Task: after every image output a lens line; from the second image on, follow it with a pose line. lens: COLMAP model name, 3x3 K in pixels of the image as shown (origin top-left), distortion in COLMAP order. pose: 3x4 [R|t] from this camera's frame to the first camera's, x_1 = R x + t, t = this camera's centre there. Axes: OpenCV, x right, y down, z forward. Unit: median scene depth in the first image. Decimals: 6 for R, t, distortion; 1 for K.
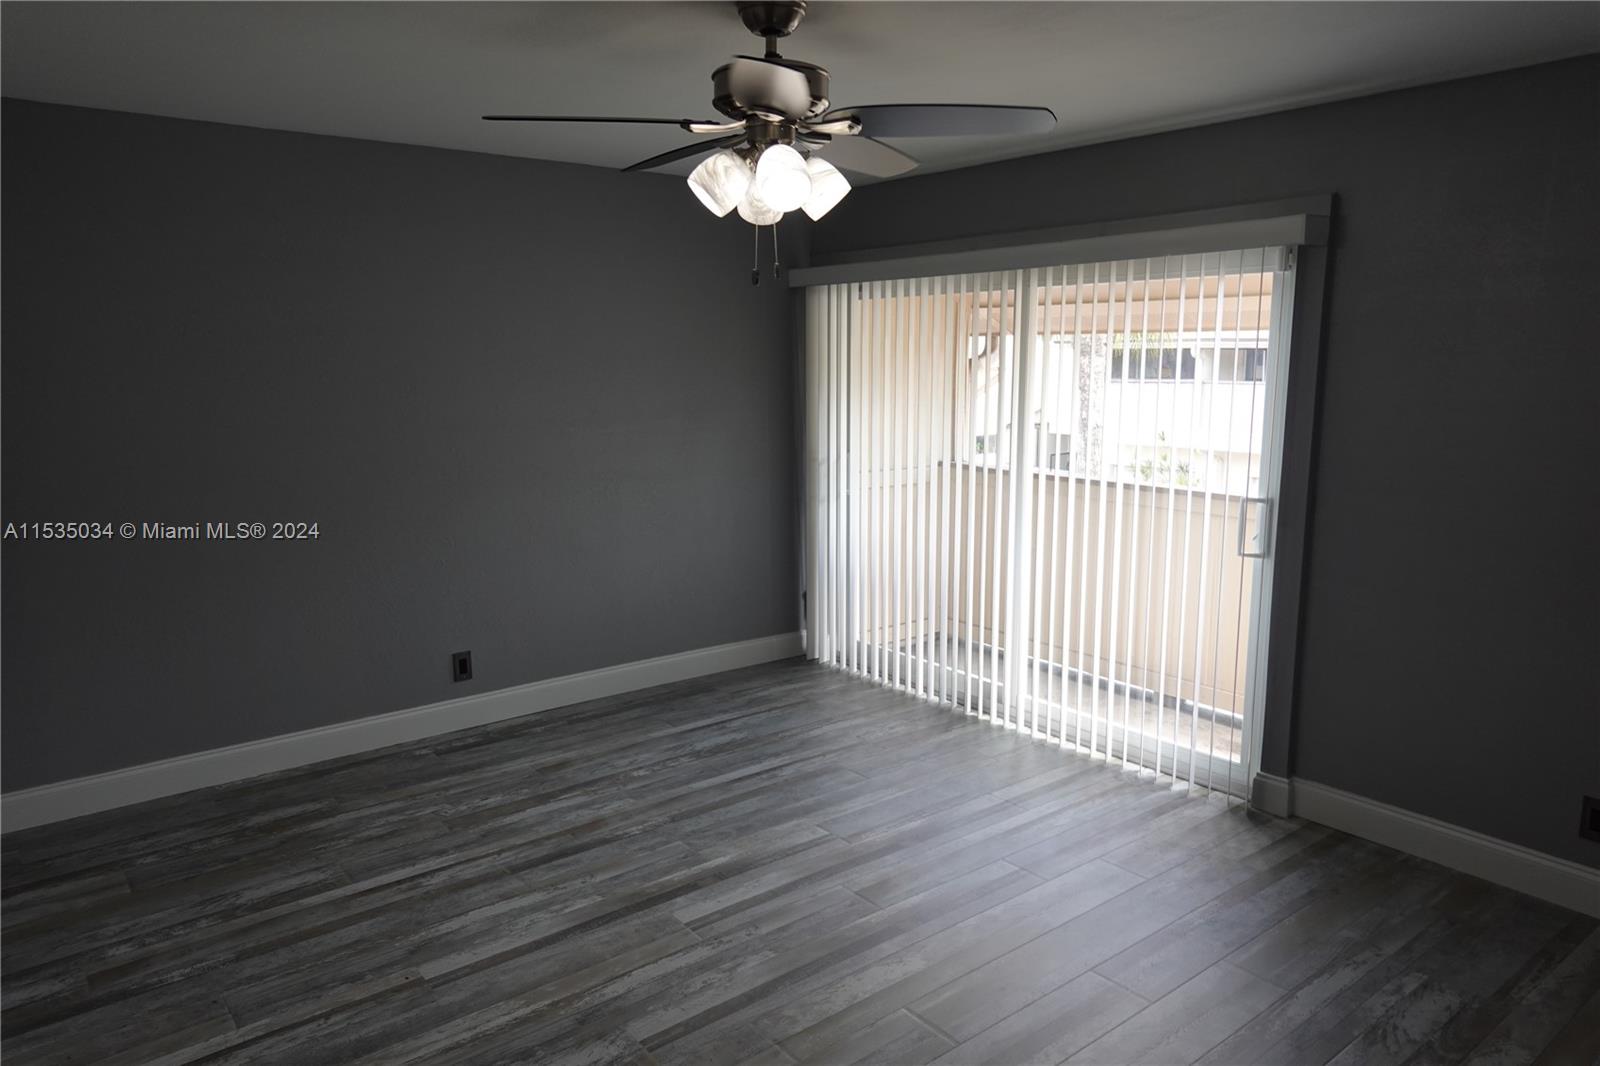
lens RADIAL K [[1068.8, 0, 800.0], [0, 1068.8, 533.0], [0, 0, 1]] dist [-0.000065, 0.004029]
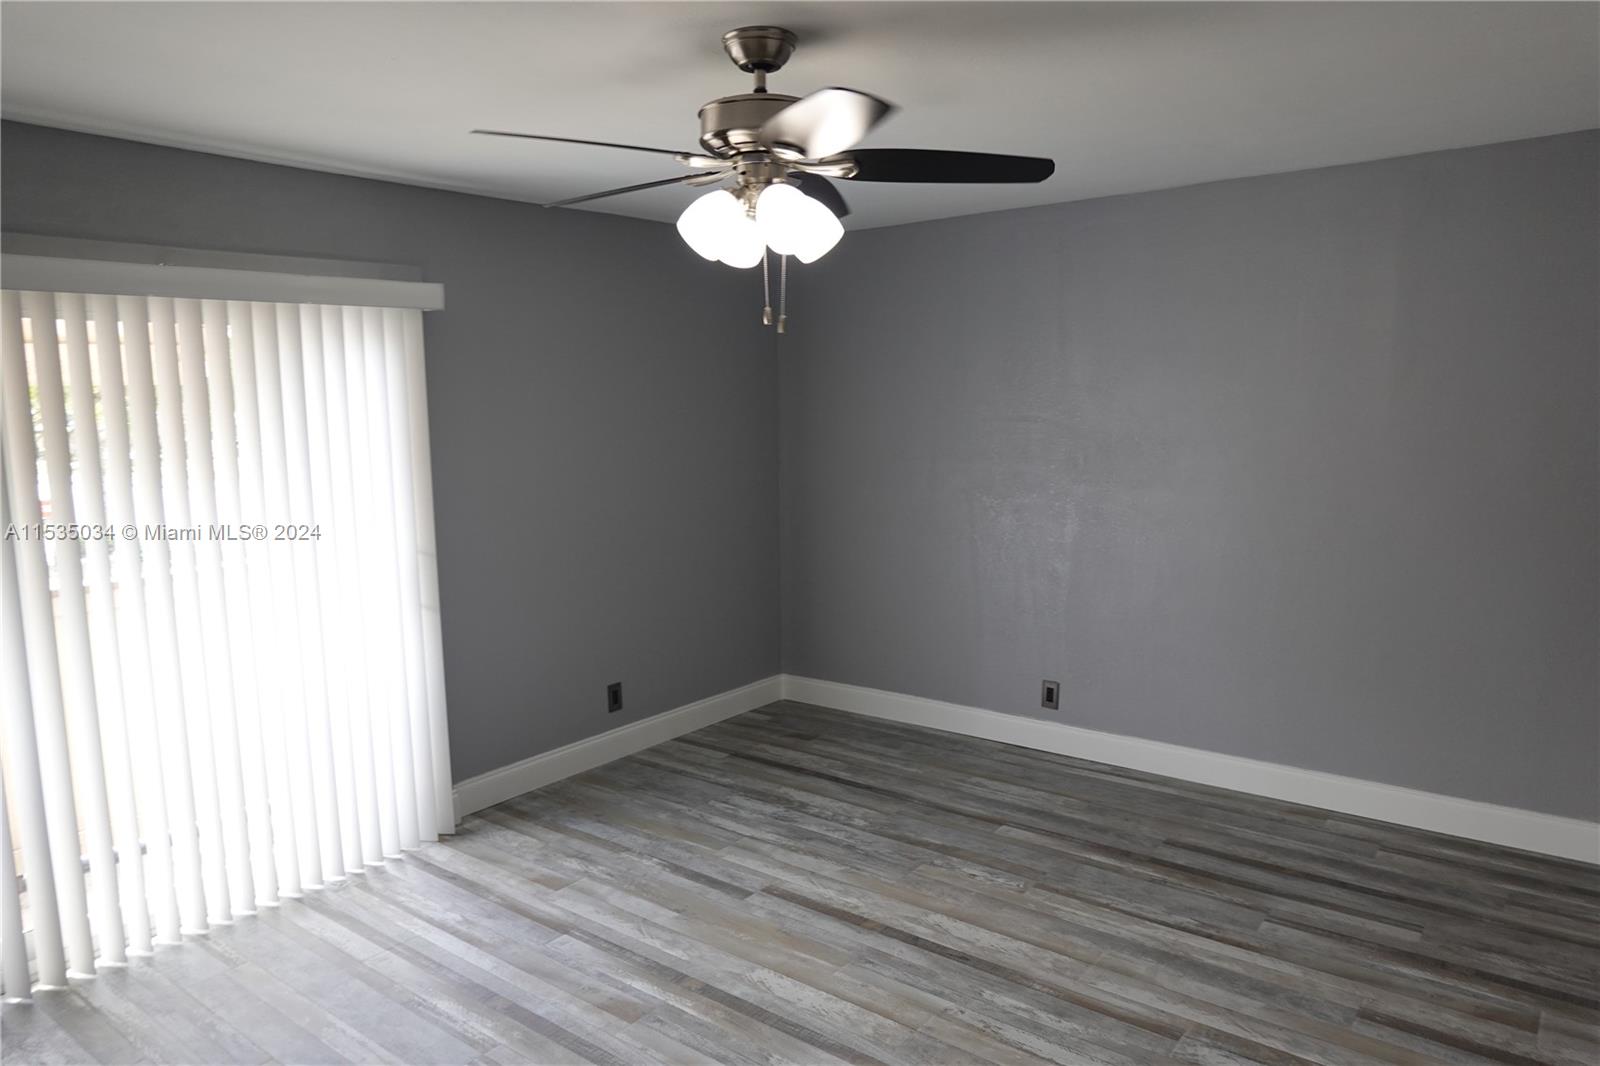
lens RADIAL K [[1068.8, 0, 800.0], [0, 1068.8, 533.0], [0, 0, 1]] dist [-0.000065, 0.004029]
pose [[-0.233973, -0.122988, 0.964433, -0.611508], [0.179676, 0.969410, 0.167212, -0.136553], [-0.955496, 0.212409, -0.204718, 0.761633]]
